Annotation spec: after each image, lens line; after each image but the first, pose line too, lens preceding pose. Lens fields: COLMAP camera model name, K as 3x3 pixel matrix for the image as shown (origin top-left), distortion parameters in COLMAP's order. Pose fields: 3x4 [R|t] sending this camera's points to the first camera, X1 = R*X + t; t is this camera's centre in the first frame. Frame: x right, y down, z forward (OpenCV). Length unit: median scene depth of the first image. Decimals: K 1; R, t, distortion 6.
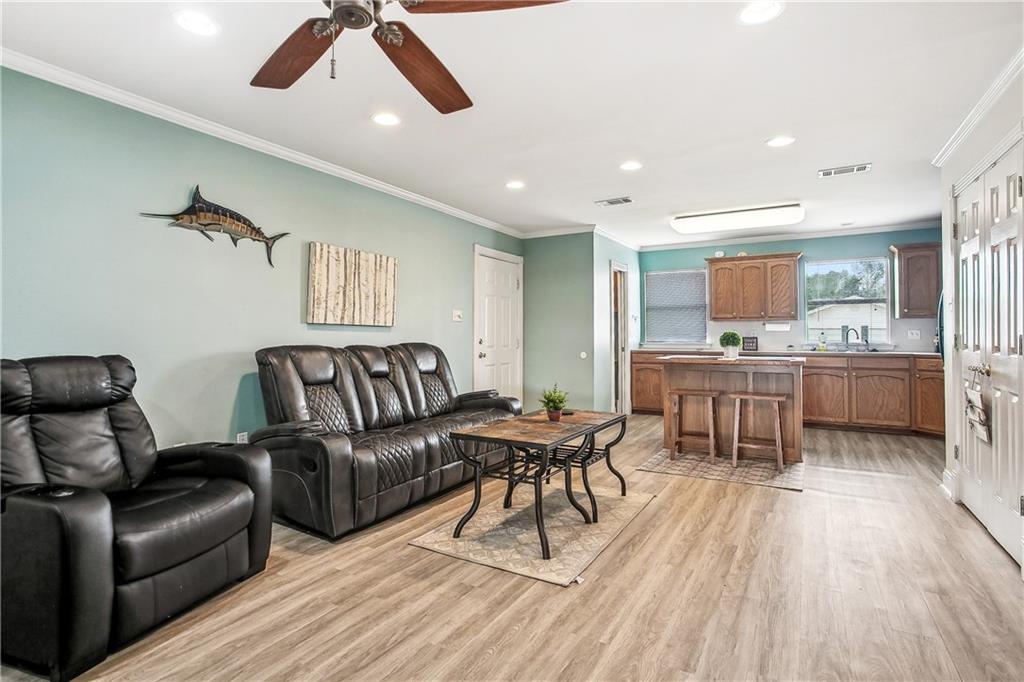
lens RADIAL K [[515.9, 0, 501.3], [0, 515.9, 331.6], [0, 0, 1]] dist [-0.016118, 0.008085]
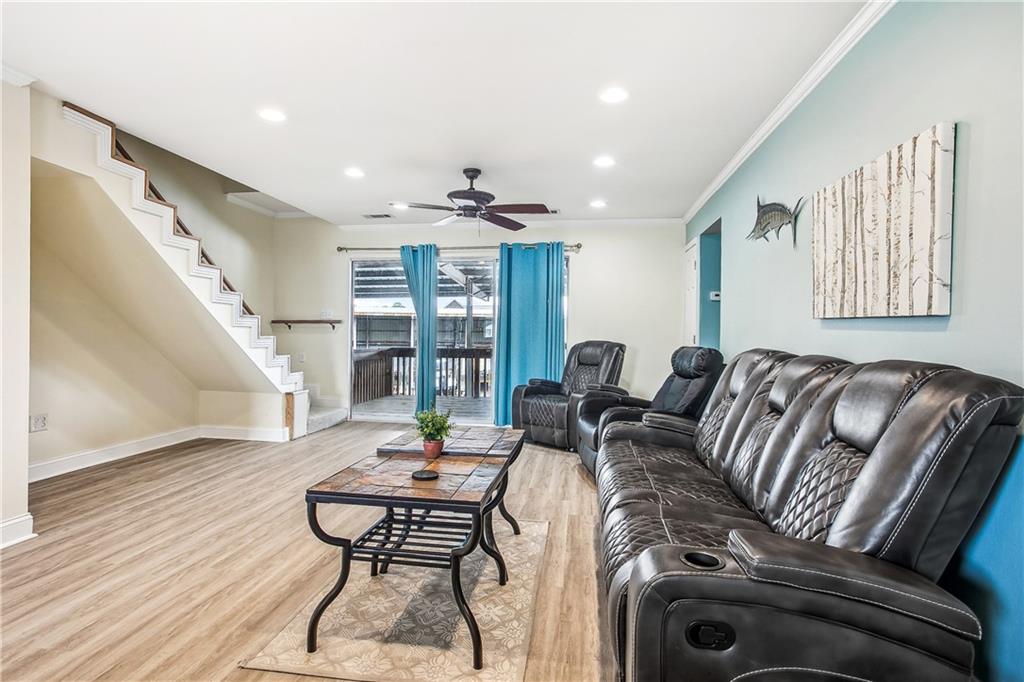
lens RADIAL K [[515.9, 0, 514.4], [0, 515.9, 337.6], [0, 0, 1]] dist [-0.016118, 0.008085]
pose [[-0.914424, -0.008443, -0.404669, 0.231482], [-0.012211, 0.999903, 0.006732, 0.007877], [0.404573, 0.011098, -0.914438, 1.353907]]
